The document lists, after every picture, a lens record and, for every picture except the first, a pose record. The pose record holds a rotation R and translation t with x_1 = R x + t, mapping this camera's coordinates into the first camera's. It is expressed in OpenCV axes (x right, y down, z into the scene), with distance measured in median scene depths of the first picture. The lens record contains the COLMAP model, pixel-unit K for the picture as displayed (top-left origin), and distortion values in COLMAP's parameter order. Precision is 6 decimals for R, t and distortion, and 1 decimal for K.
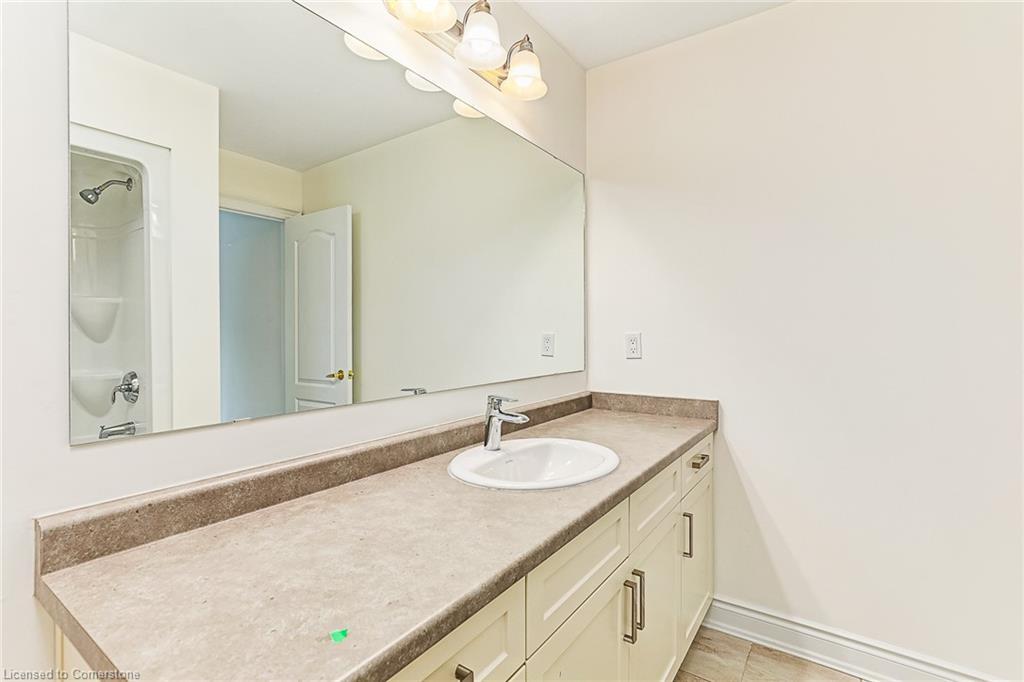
lens RADIAL K [[481.9, 0, 512.0], [0, 481.9, 341.0], [0, 0, 1]] dist [-0.001242, -0.000188]
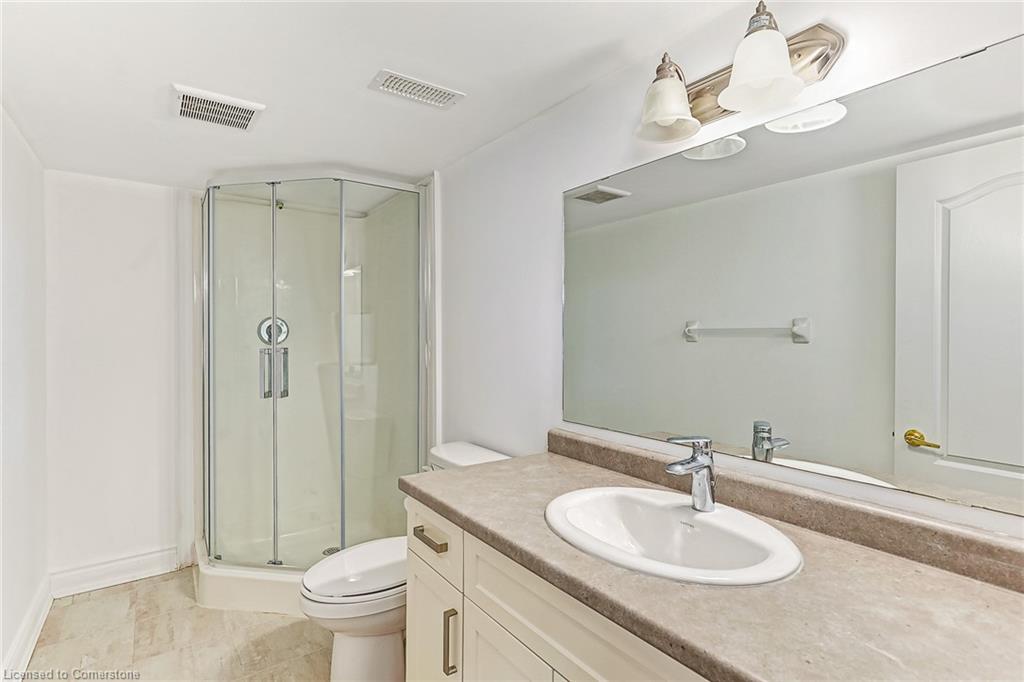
lens RADIAL K [[481.9, 0, 512.0], [0, 481.9, 341.0], [0, 0, 1]] dist [-0.001242, -0.000188]
pose [[-0.339619, 0.013131, -0.940472, 0.910897], [-0.011237, 0.999775, 0.018017, -0.067309], [0.940496, 0.016687, -0.339395, 1.123695]]
